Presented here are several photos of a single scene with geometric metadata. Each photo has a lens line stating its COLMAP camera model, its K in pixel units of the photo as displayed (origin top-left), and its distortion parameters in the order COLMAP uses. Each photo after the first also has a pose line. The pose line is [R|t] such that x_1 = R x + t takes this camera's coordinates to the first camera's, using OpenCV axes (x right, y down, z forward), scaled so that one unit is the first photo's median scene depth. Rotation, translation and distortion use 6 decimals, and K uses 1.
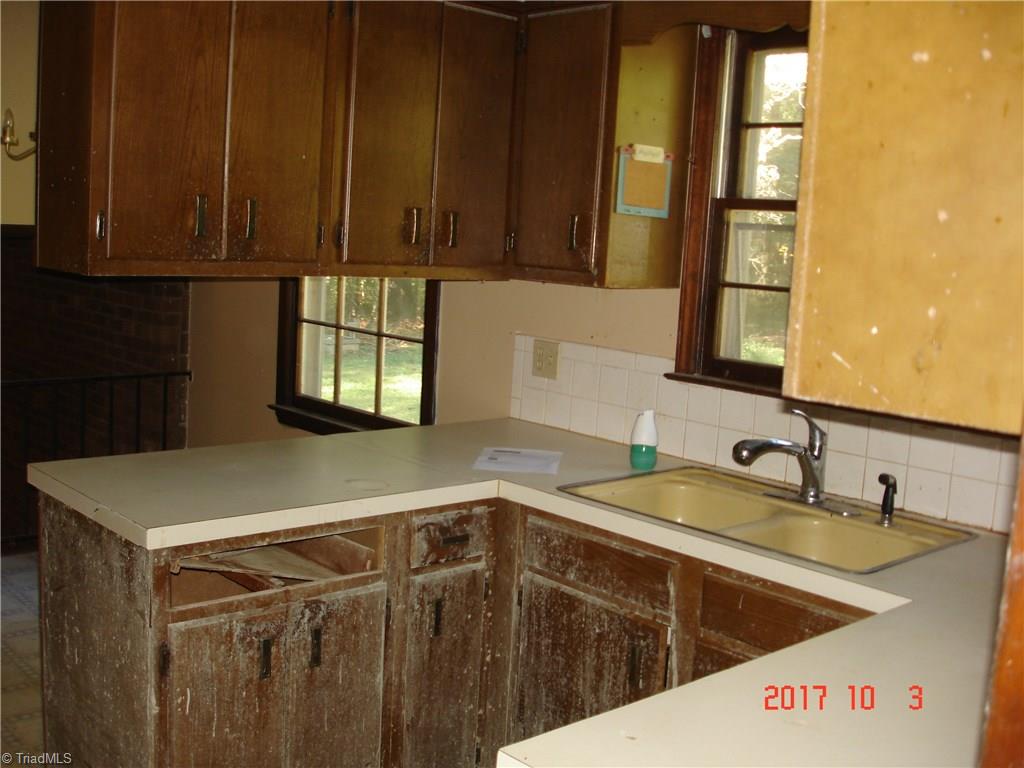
lens RADIAL K [[1163.3, 0, 512.0], [0, 1163.3, 384.0], [0, 0, 1]] dist [-0.106315, 0.028019]
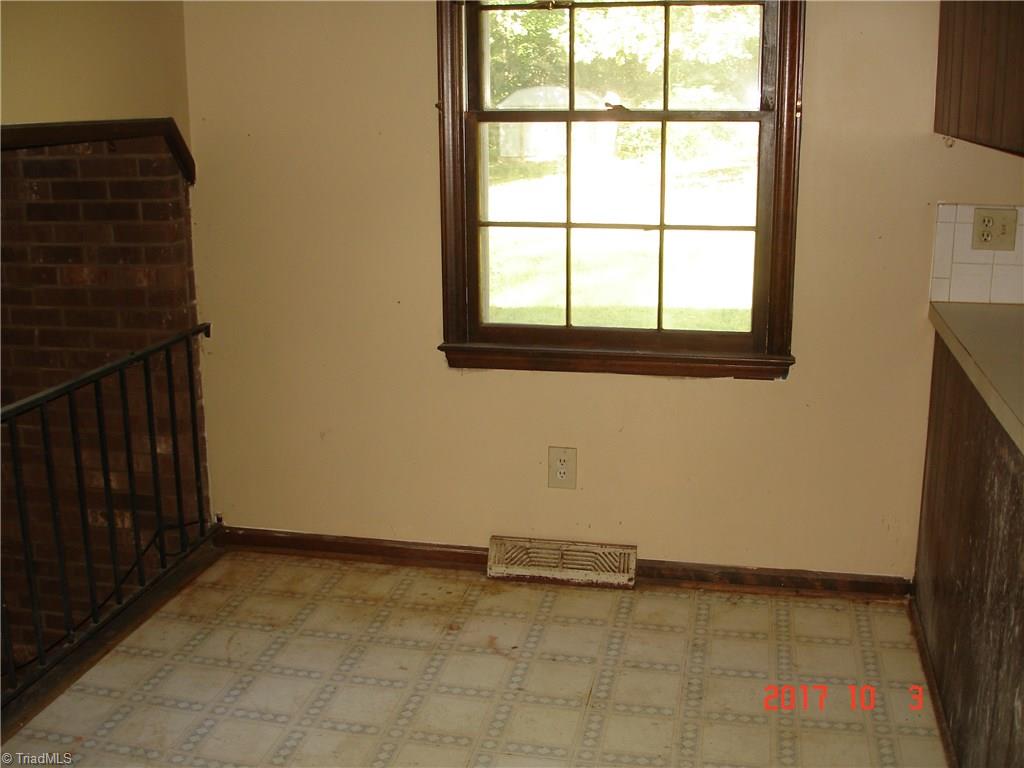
lens RADIAL K [[1163.3, 0, 512.0], [0, 1163.3, 384.0], [0, 0, 1]] dist [-0.106315, 0.028019]
pose [[0.808309, -0.204605, 0.552062, -0.920099], [0.132530, 0.976839, 0.167990, -0.119564], [-0.573648, -0.062623, 0.816705, 0.588231]]
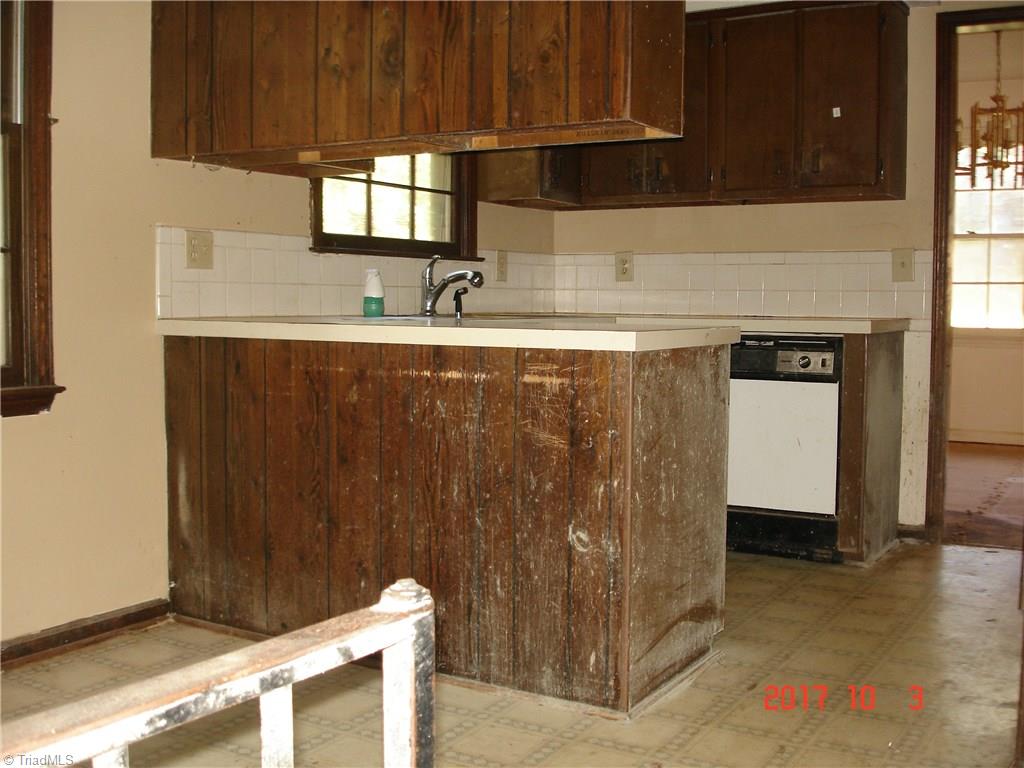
lens RADIAL K [[1163.3, 0, 512.0], [0, 1163.3, 384.0], [0, 0, 1]] dist [-0.106315, 0.028019]
pose [[-0.279478, -0.131645, 0.951084, -1.174427], [0.105909, 0.980285, 0.166809, -0.052600], [-0.954293, 0.147348, -0.260025, 1.212126]]
